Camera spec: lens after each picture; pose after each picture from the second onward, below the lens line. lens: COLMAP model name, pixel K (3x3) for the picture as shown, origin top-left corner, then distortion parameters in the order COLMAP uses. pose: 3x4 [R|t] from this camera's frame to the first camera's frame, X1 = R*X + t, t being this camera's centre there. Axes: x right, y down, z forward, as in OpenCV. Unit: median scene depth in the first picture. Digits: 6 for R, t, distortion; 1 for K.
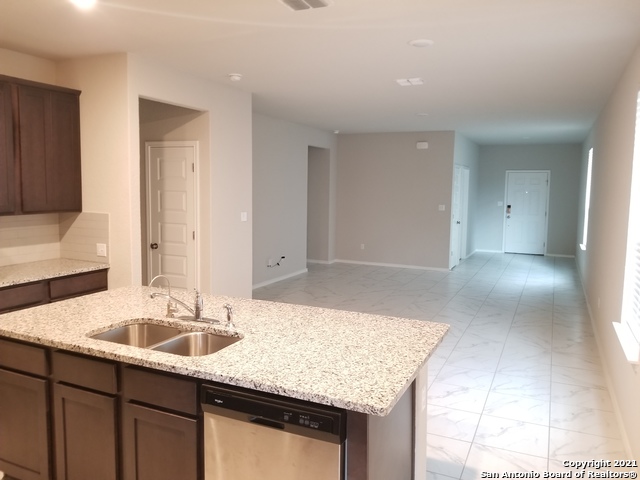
lens RADIAL K [[504.9, 0, 323.3], [0, 504.9, 238.1], [0, 0, 1]] dist [0.044983, -0.075369]
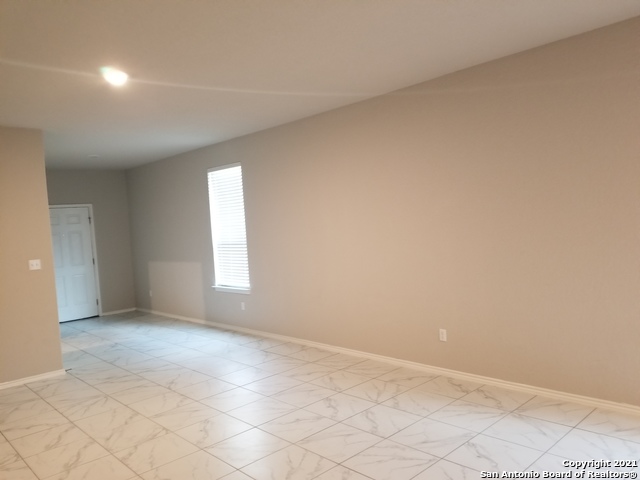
lens RADIAL K [[504.9, 0, 325.3], [0, 504.9, 240.9], [0, 0, 1]] dist [0.044983, -0.075369]
pose [[0.380242, -0.086148, 0.920866, -0.359999], [0.173486, 0.984623, 0.020477, -0.095818], [-0.908470, 0.151971, 0.389341, 1.119743]]
